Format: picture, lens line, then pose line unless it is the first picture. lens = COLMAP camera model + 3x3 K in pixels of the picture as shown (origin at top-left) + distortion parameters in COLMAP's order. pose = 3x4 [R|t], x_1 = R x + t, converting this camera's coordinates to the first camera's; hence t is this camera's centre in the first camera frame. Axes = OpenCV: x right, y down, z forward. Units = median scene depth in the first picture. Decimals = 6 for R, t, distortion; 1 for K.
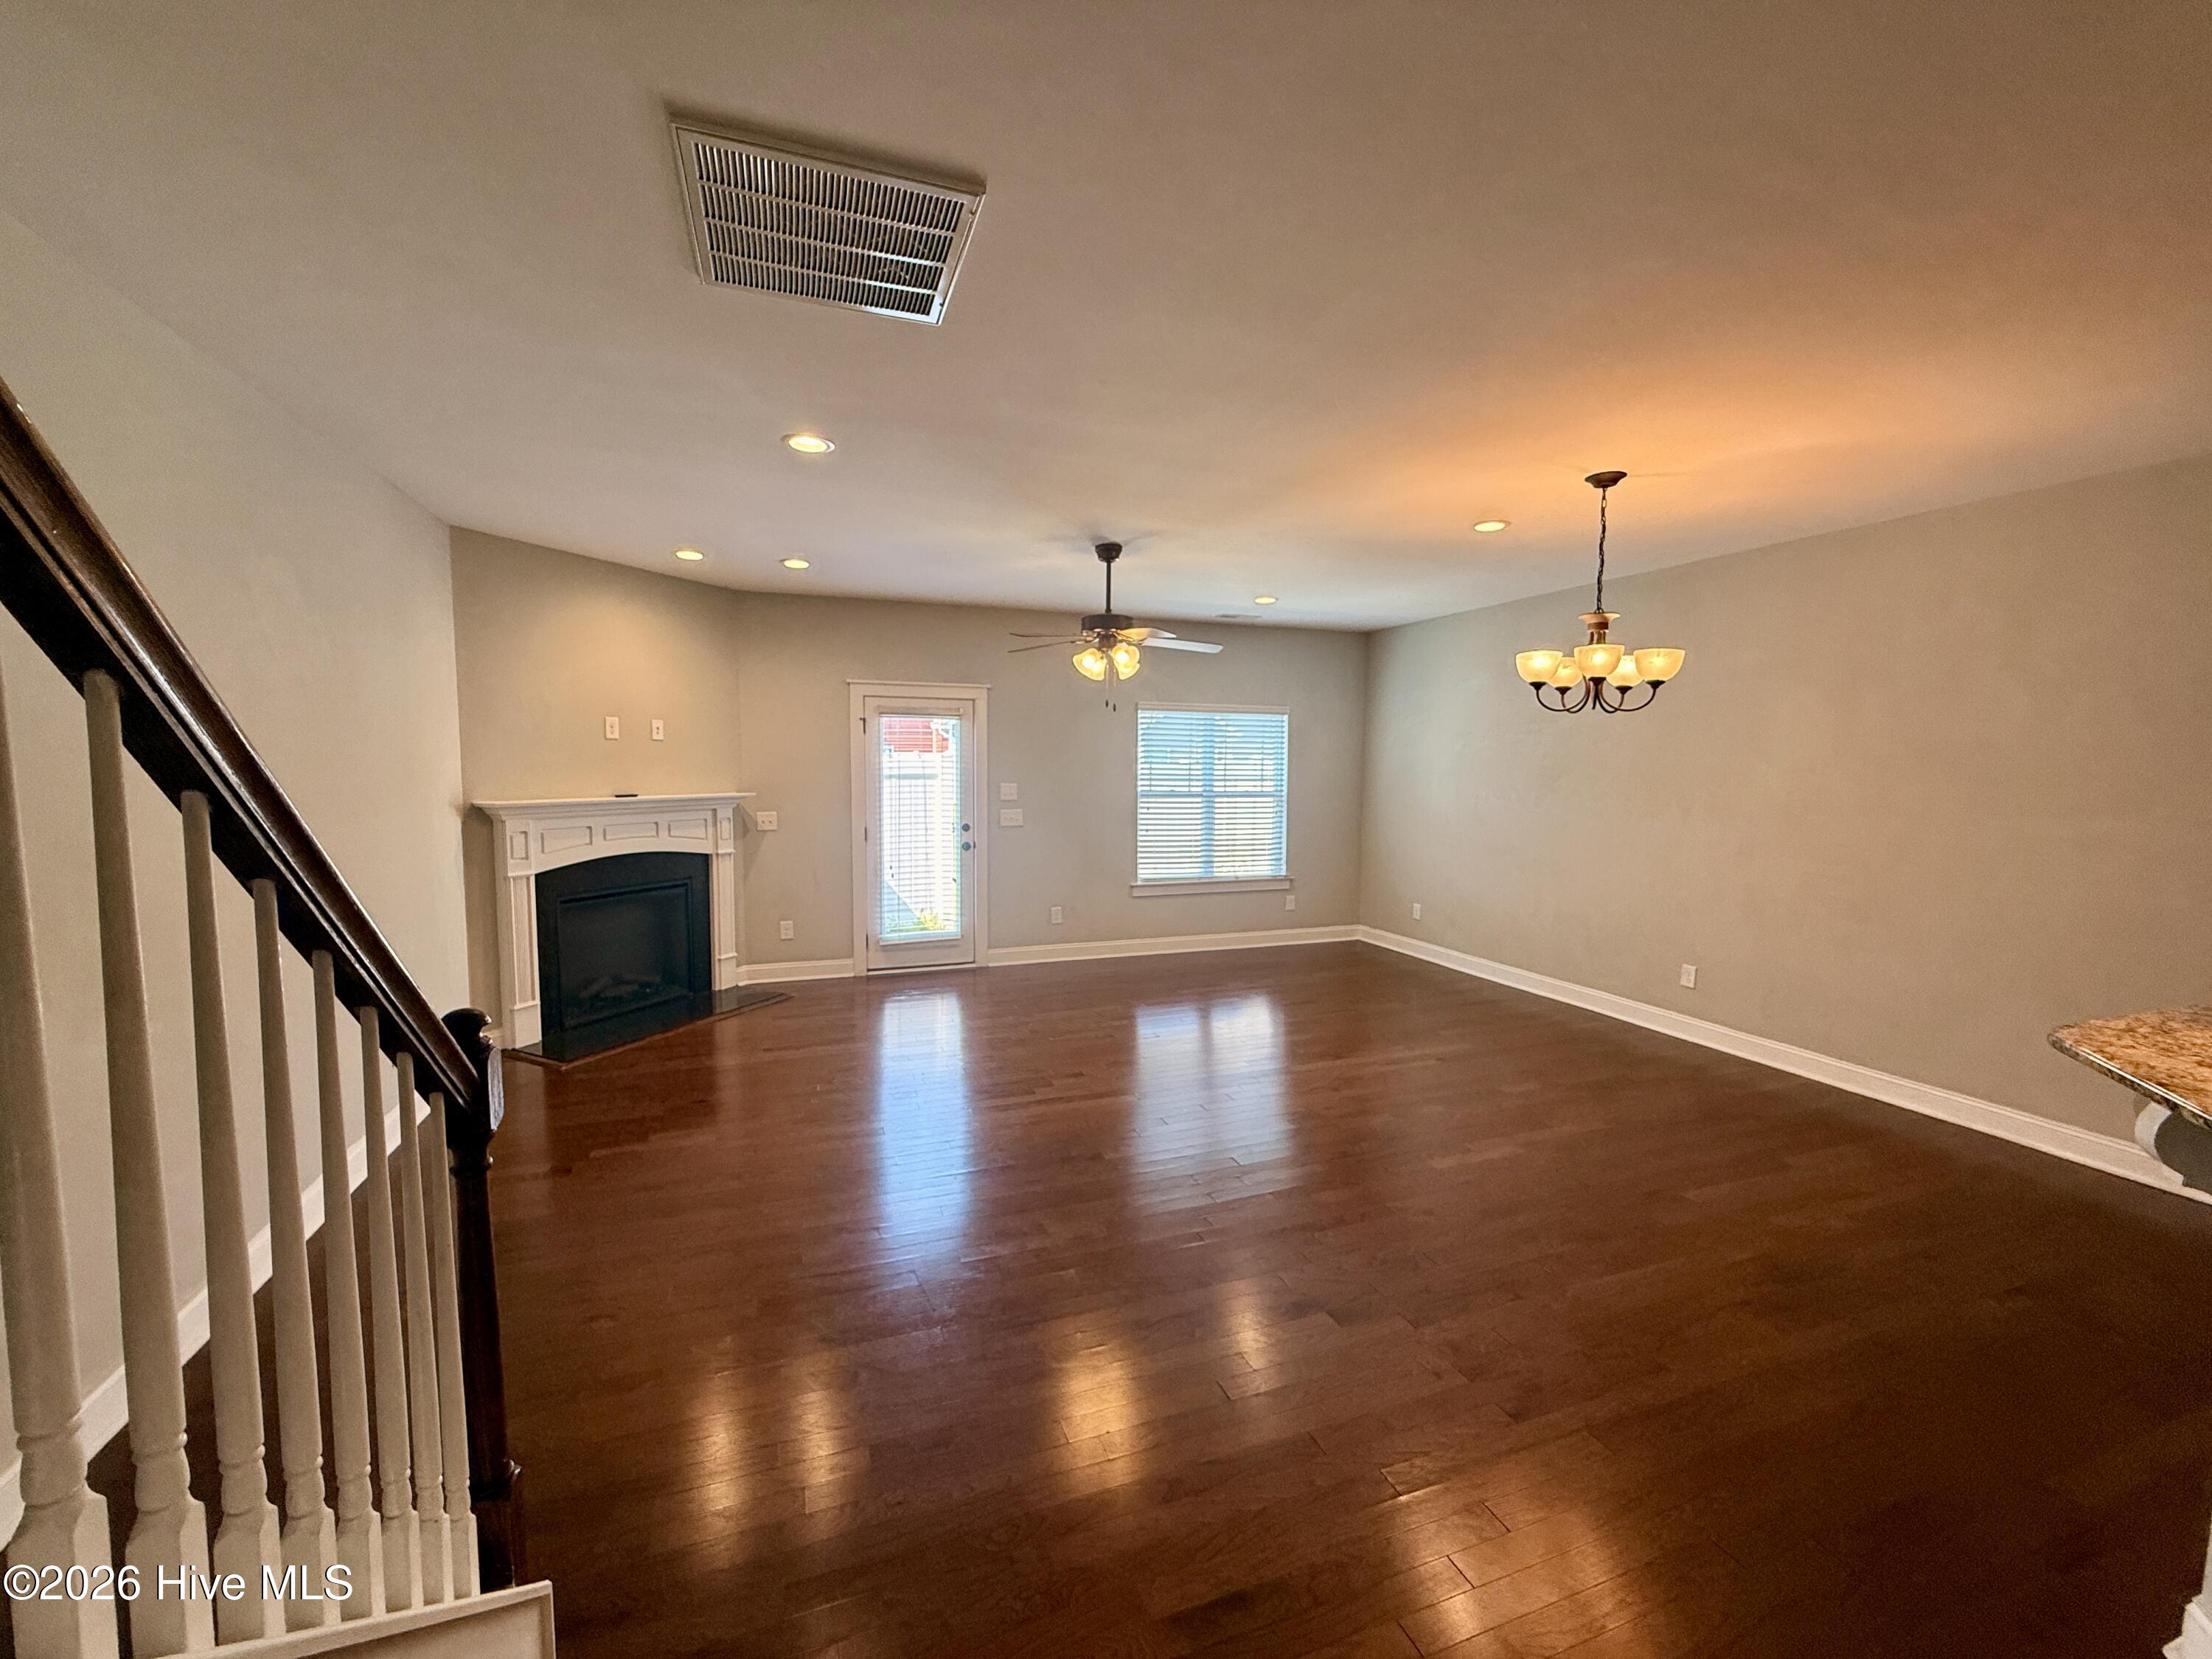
lens RADIAL K [[882.2, 0, 1106.0], [0, 882.2, 829.5], [0, 0, 1]] dist [-0.001357, -0.000073]
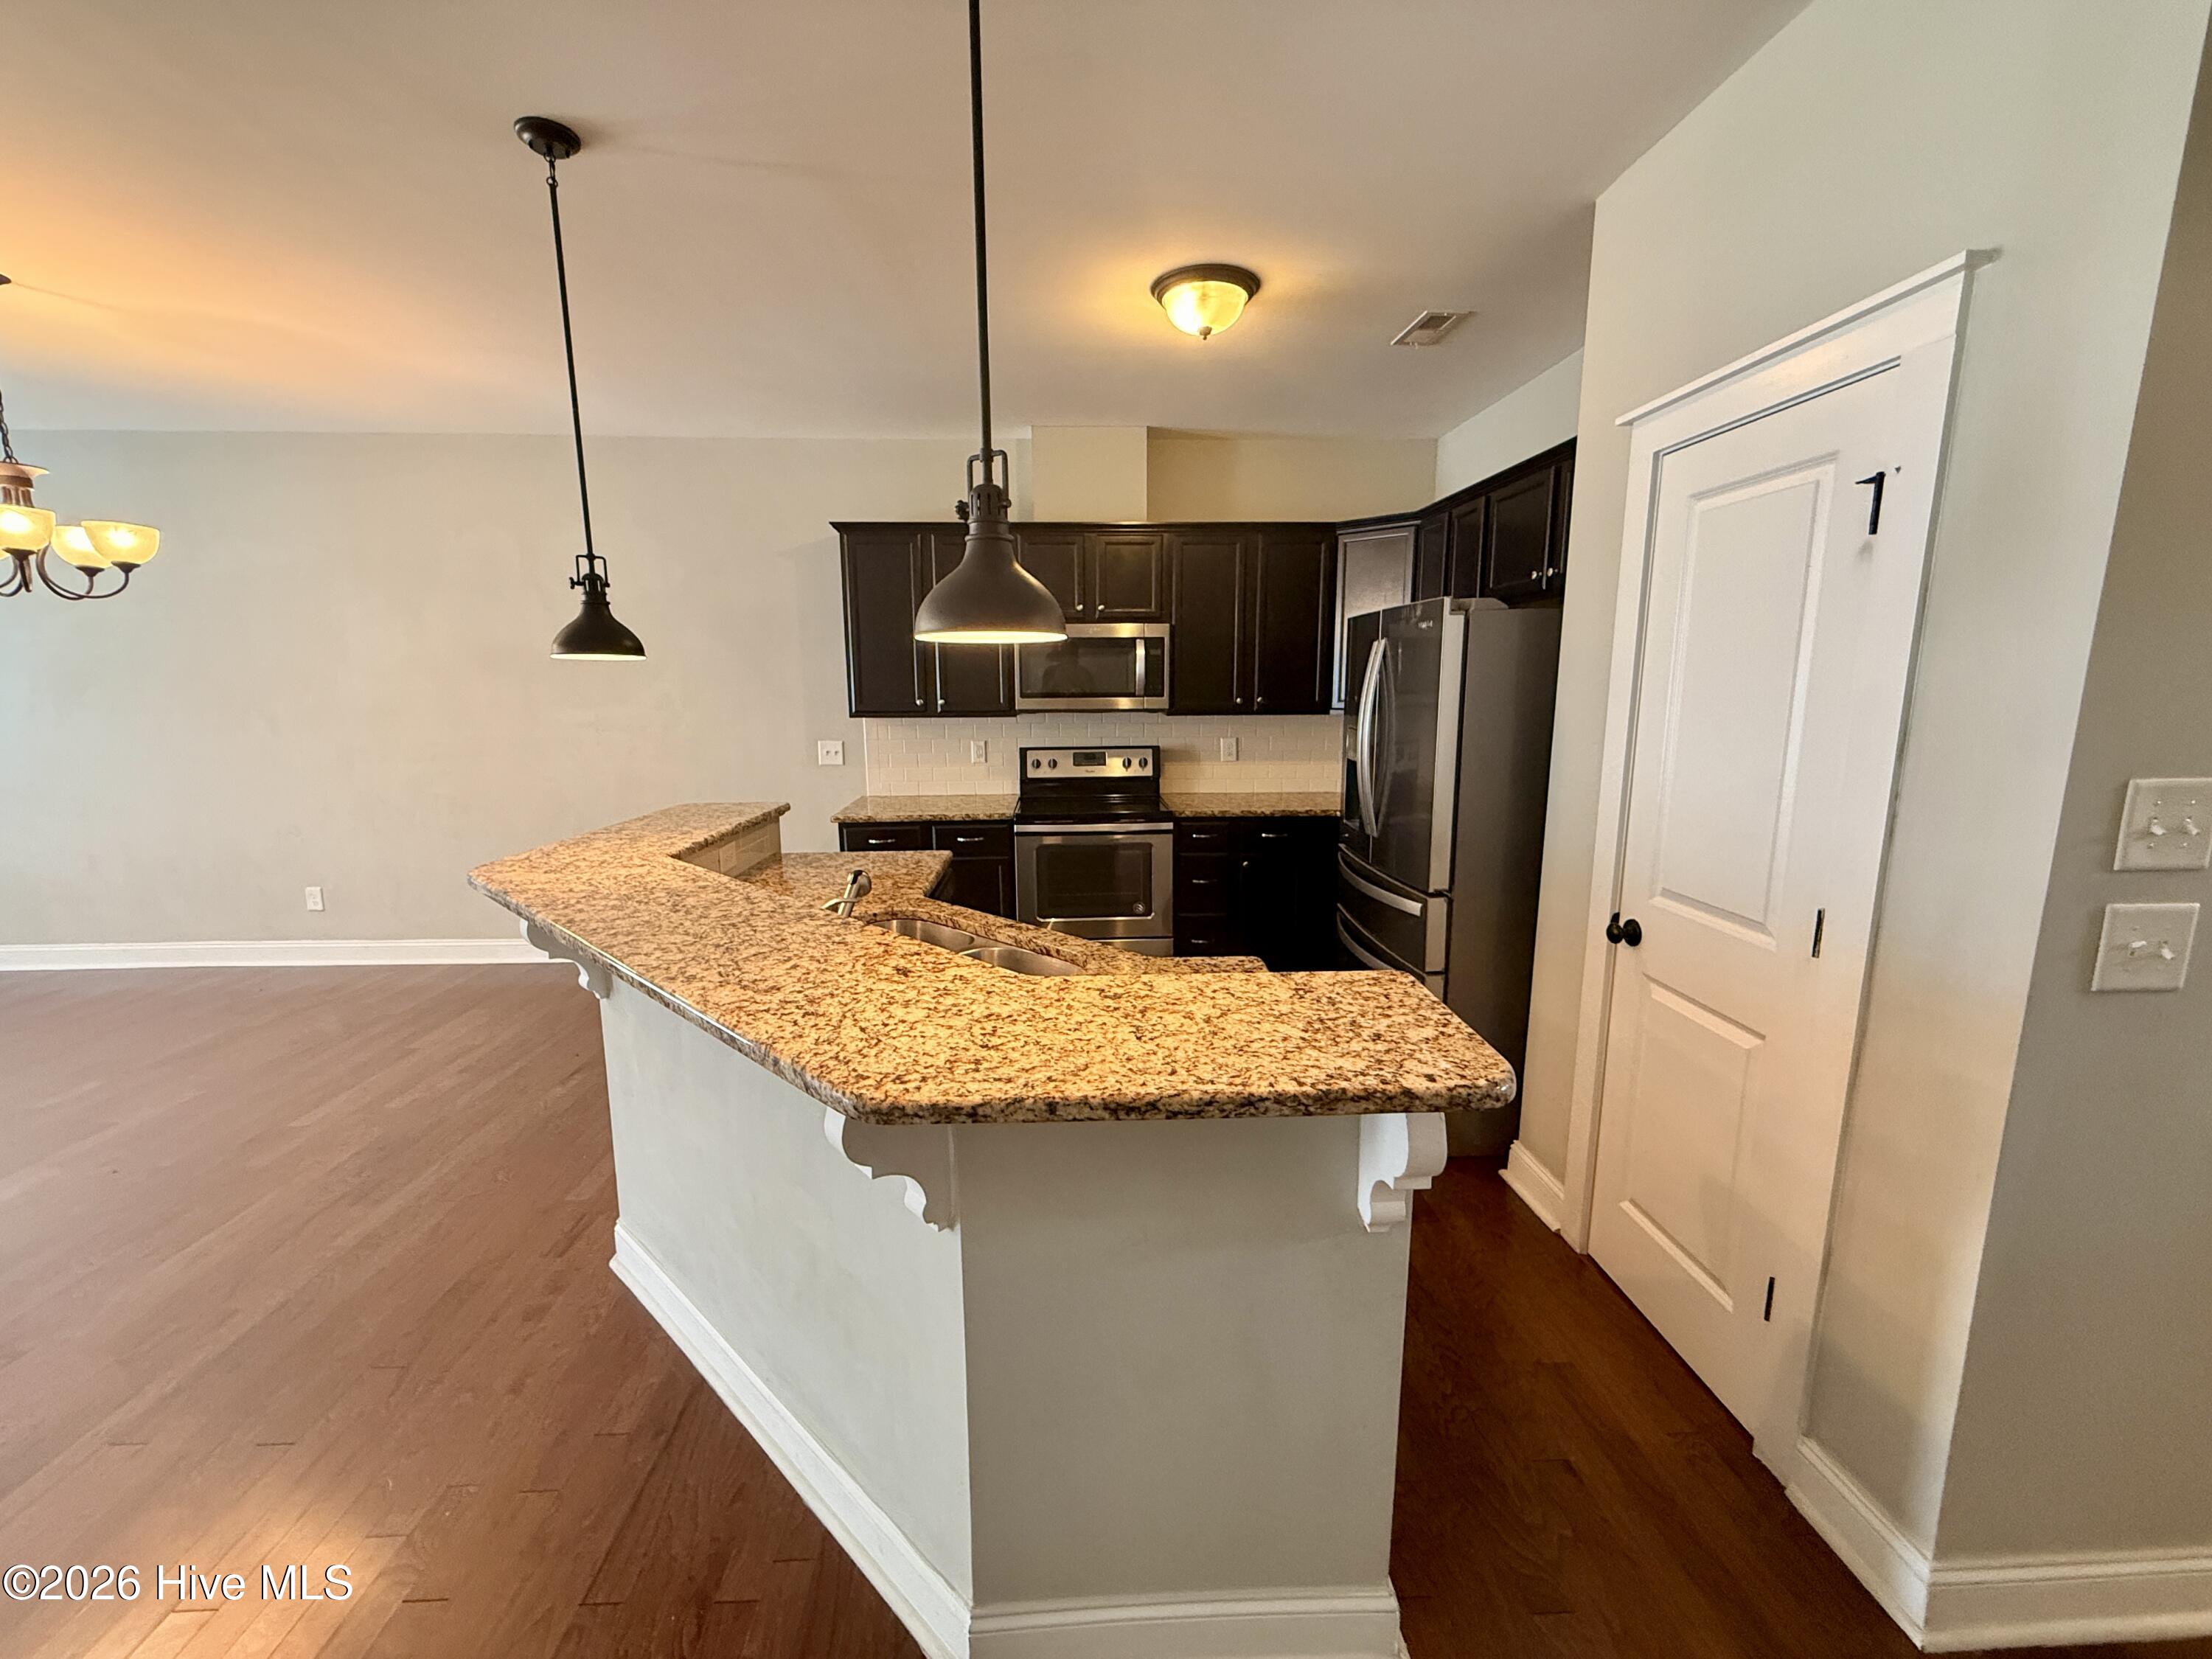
lens RADIAL K [[882.2, 0, 1106.0], [0, 882.2, 829.5], [0, 0, 1]] dist [-0.001357, -0.000073]
pose [[0.317496, -0.174321, 0.932099, 0.097718], [0.080543, 0.984363, 0.156661, 0.021943], [-0.944833, 0.025335, 0.326572, -0.130828]]
